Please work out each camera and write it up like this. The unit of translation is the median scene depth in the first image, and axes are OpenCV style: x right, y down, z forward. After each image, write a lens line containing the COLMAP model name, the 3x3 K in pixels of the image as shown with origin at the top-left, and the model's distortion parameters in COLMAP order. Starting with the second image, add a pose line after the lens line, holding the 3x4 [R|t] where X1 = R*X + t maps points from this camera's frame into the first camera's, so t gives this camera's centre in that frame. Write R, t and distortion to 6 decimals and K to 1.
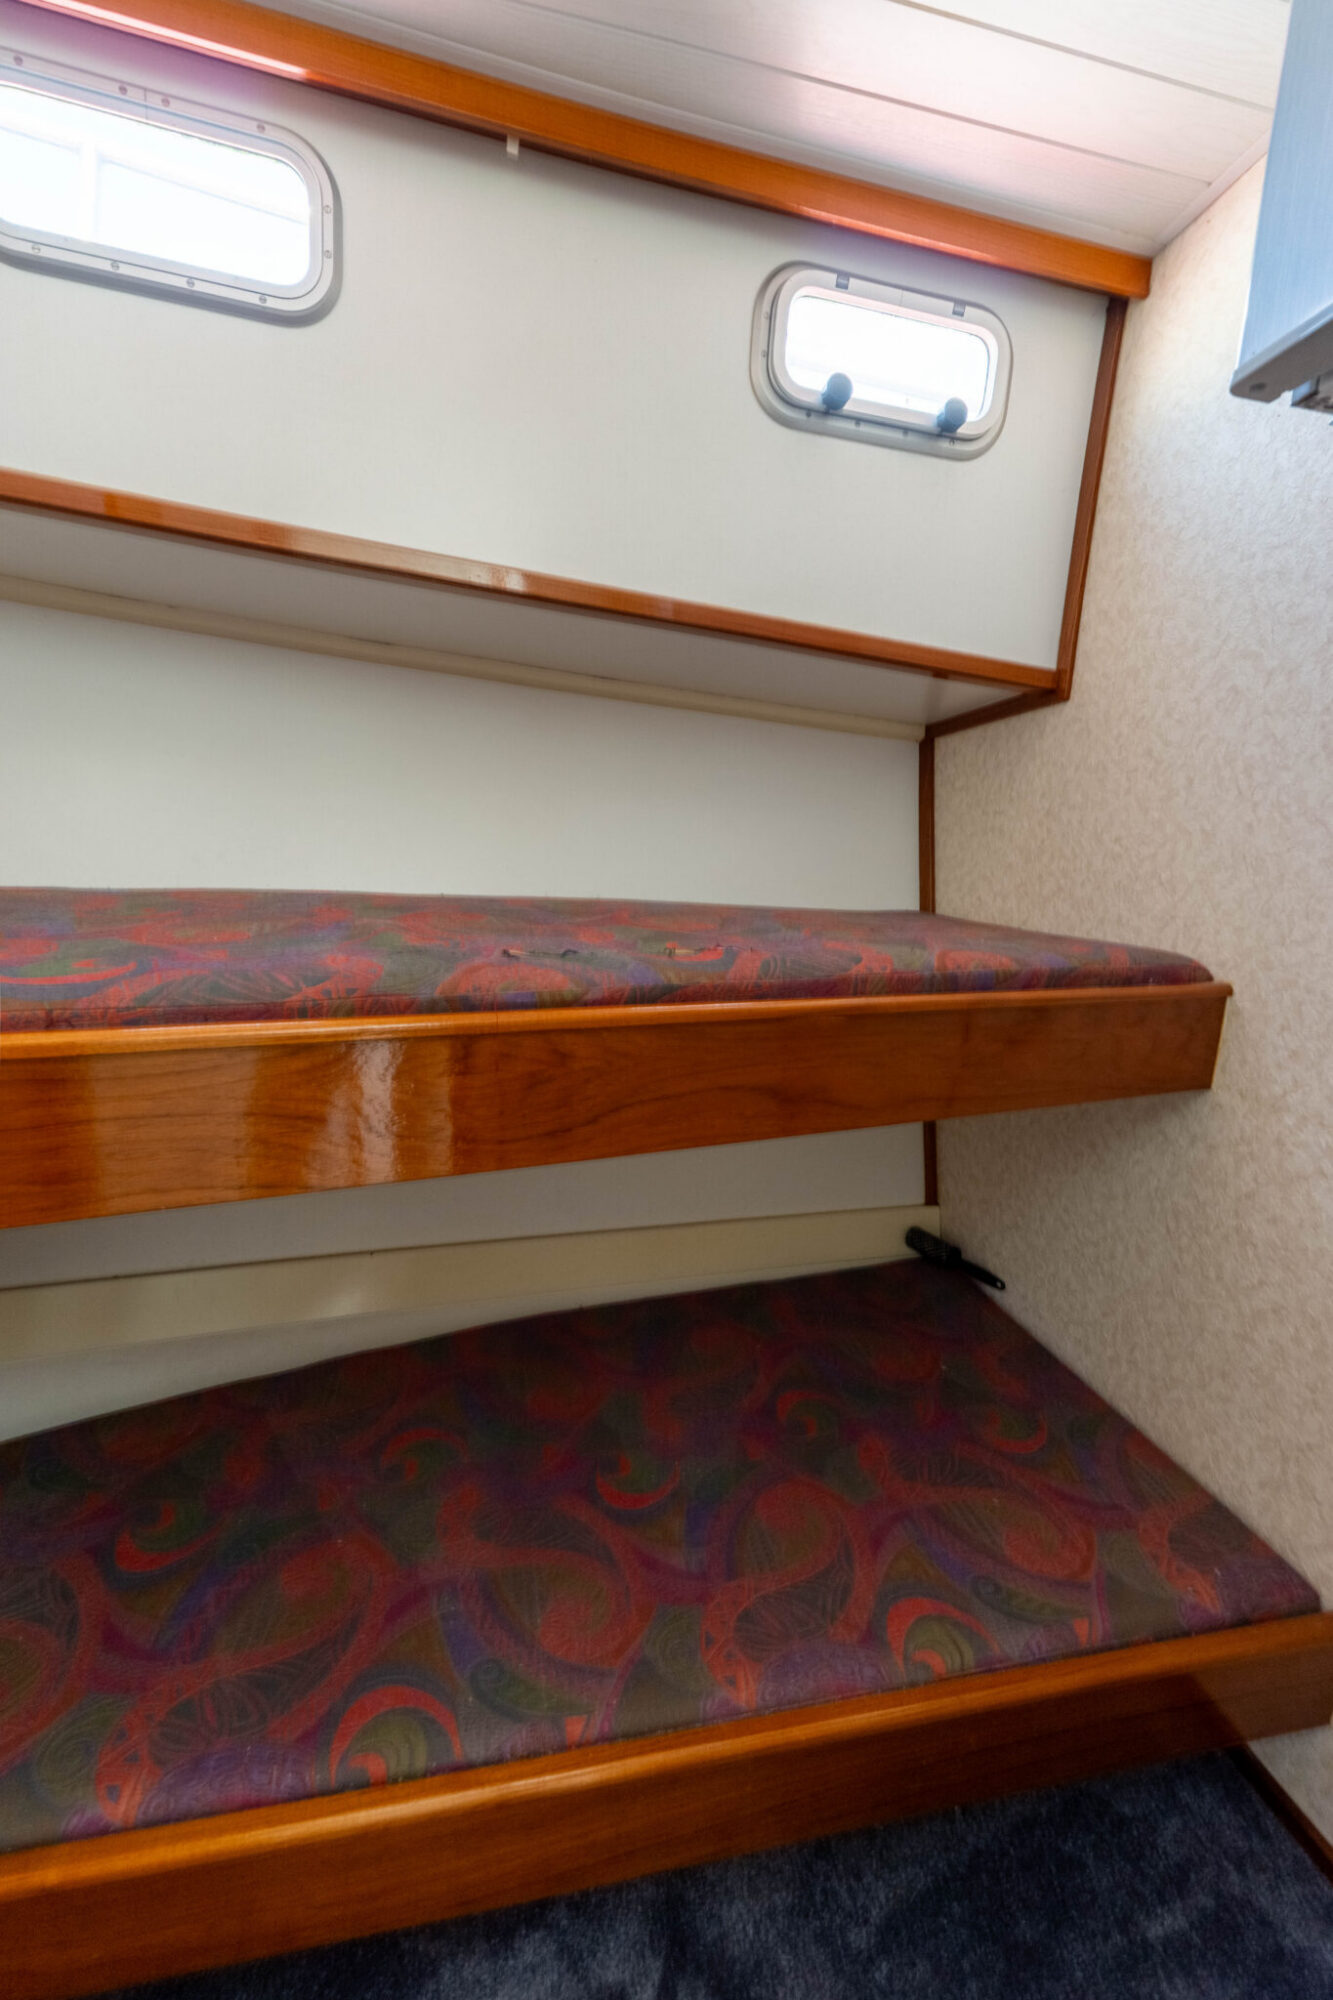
lens RADIAL K [[841.5, 0, 661.3], [0, 841.5, 1001.8], [0, 0, 1]] dist [-0.004158, -0.000380]
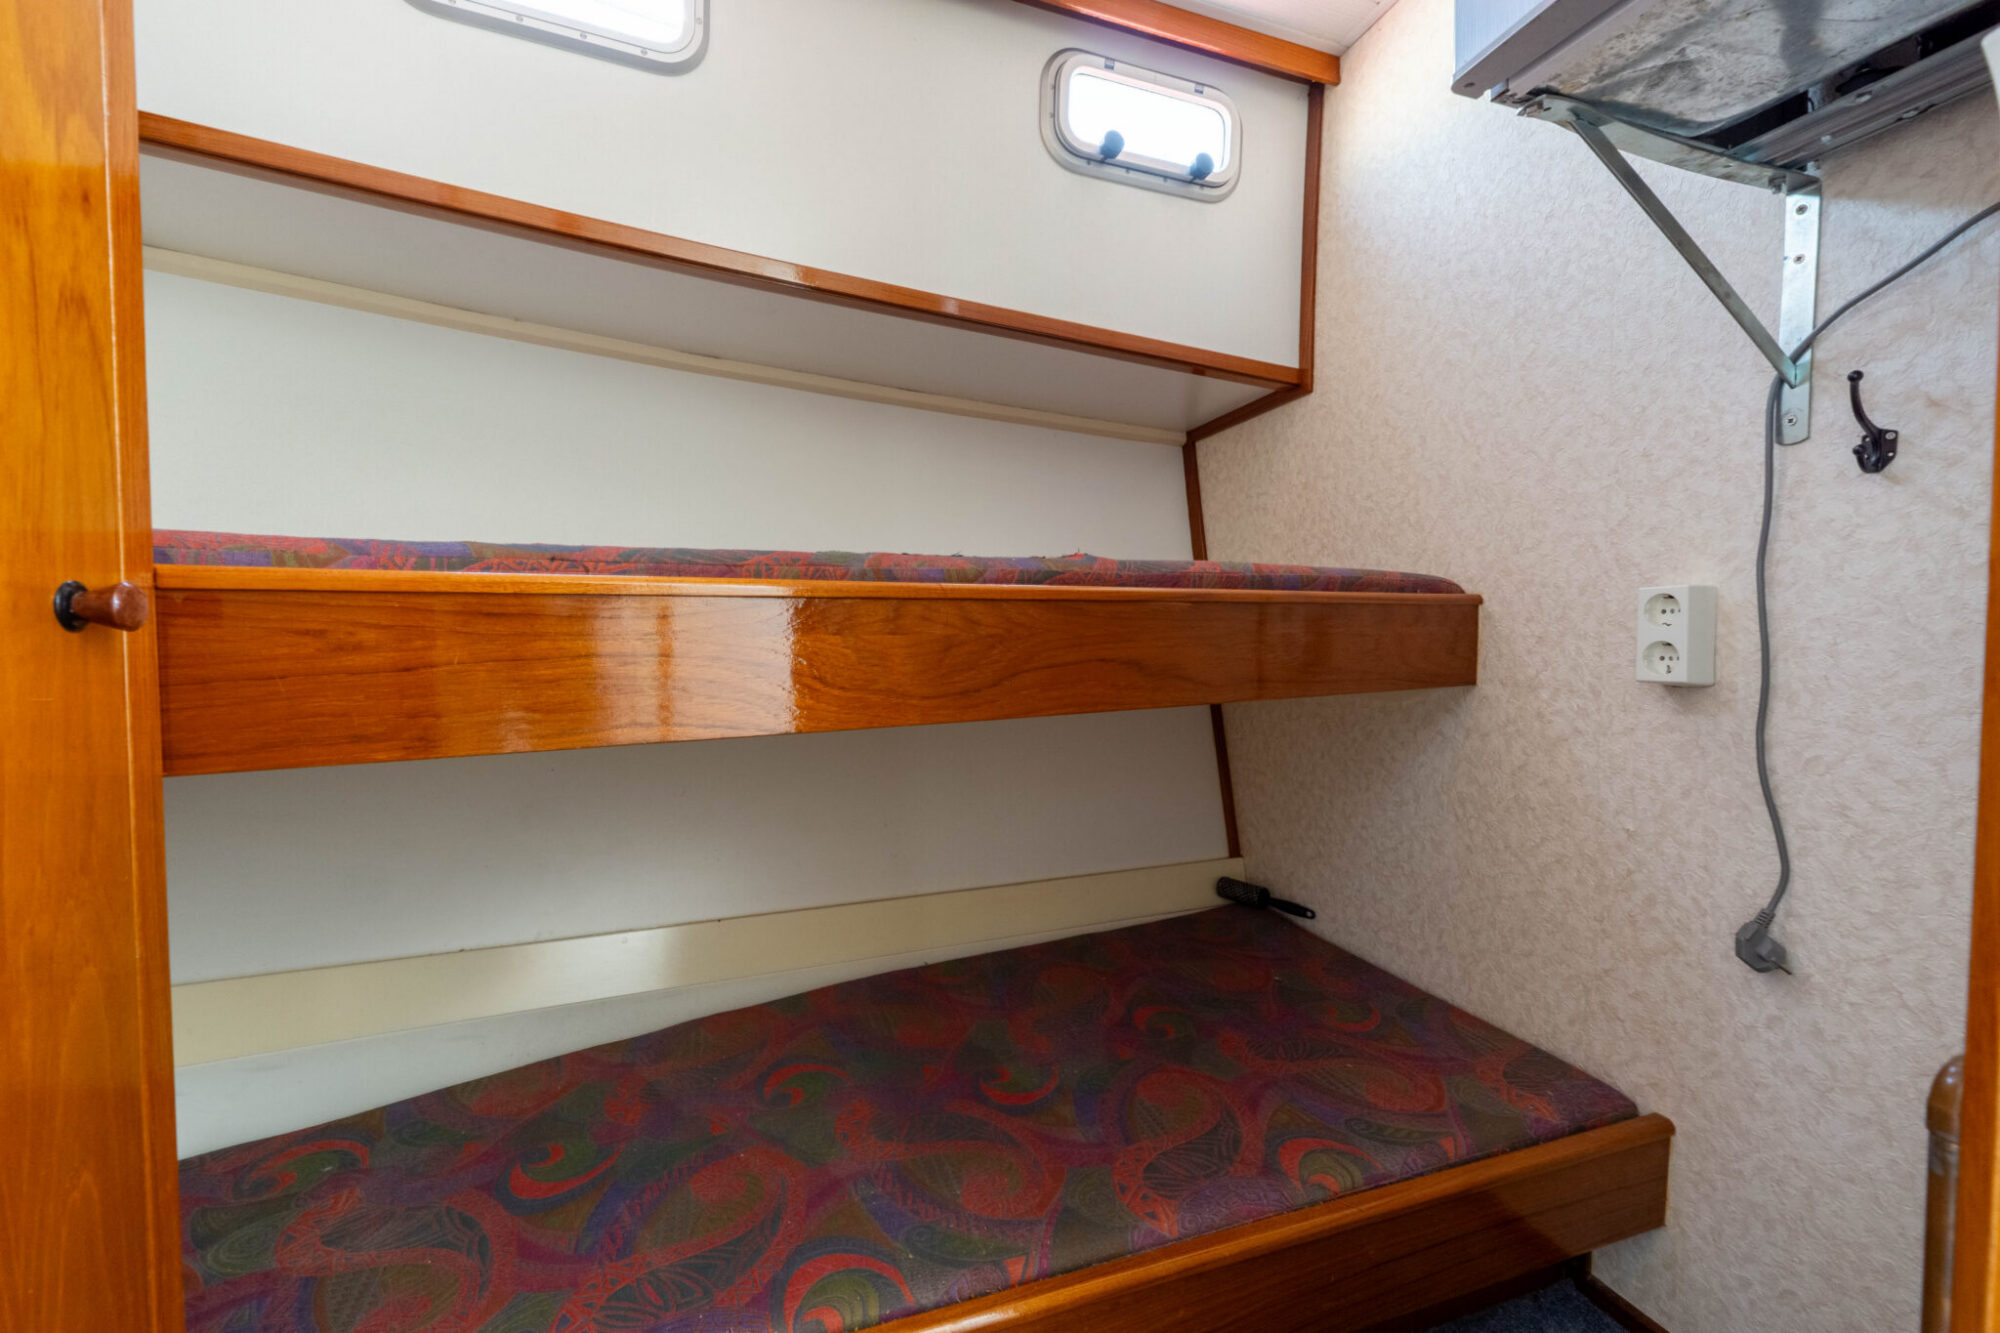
lens RADIAL K [[840.3, 0, 997.4], [0, 840.3, 652.2], [0, 0, 1]] dist [-0.007827, 0.000129]
pose [[0.991801, -0.047374, 0.118687, -0.166218], [0.063860, 0.988203, -0.139198, 0.203179], [-0.110693, 0.145636, 0.983126, -0.095424]]
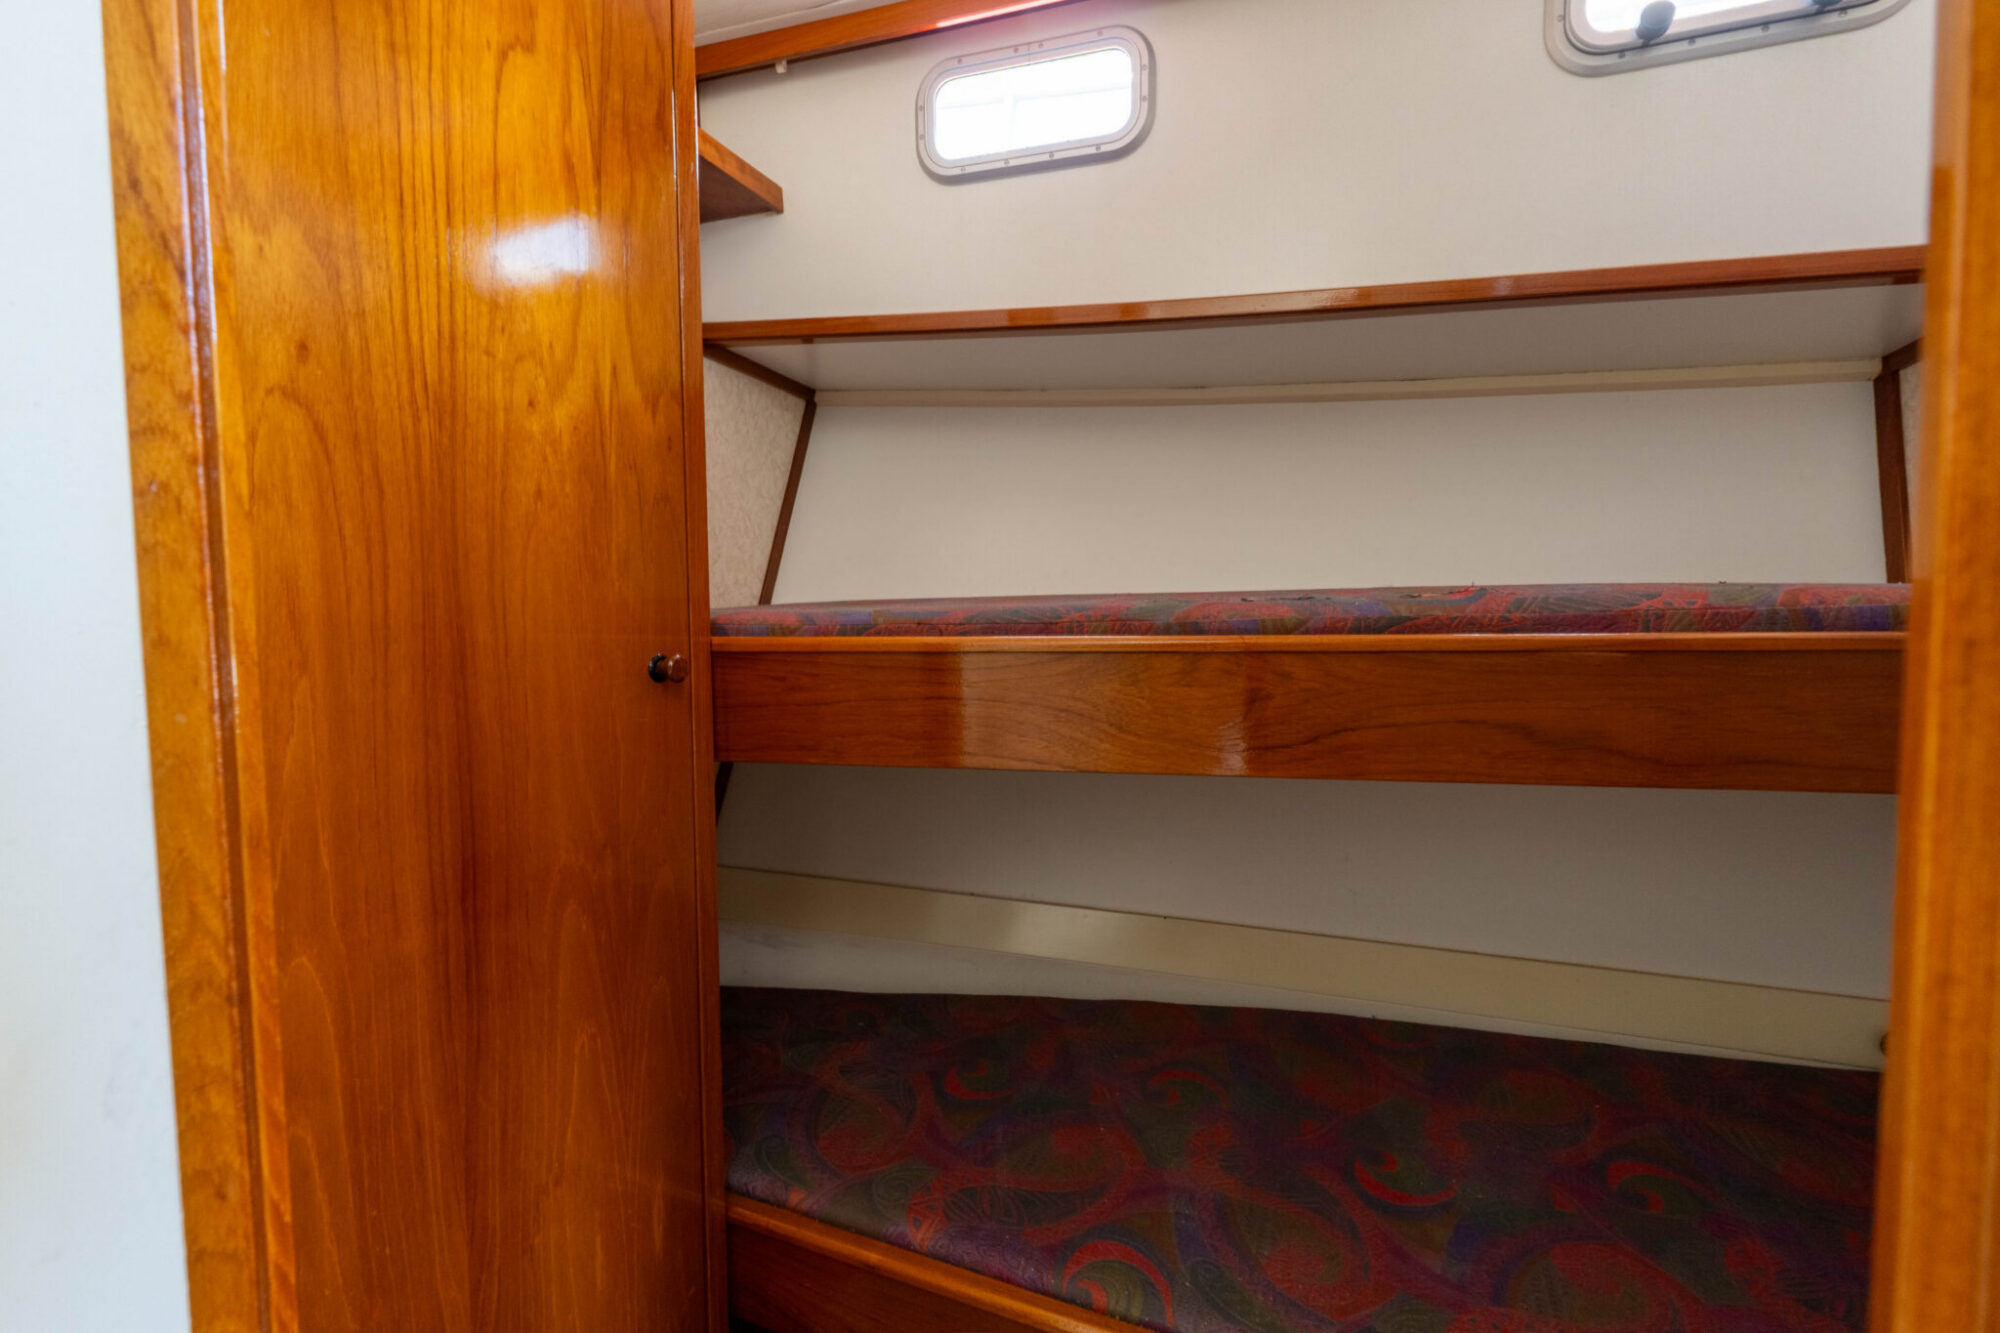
lens RADIAL K [[848.6, 0, 999.7], [0, 848.6, 649.8], [0, 0, 1]] dist [-0.003372, -0.000483]
pose [[0.817795, -0.020405, -0.575148, 0.169282], [-0.060613, 0.990759, -0.121335, 0.143934], [0.572309, 0.134089, 0.809001, -0.090357]]
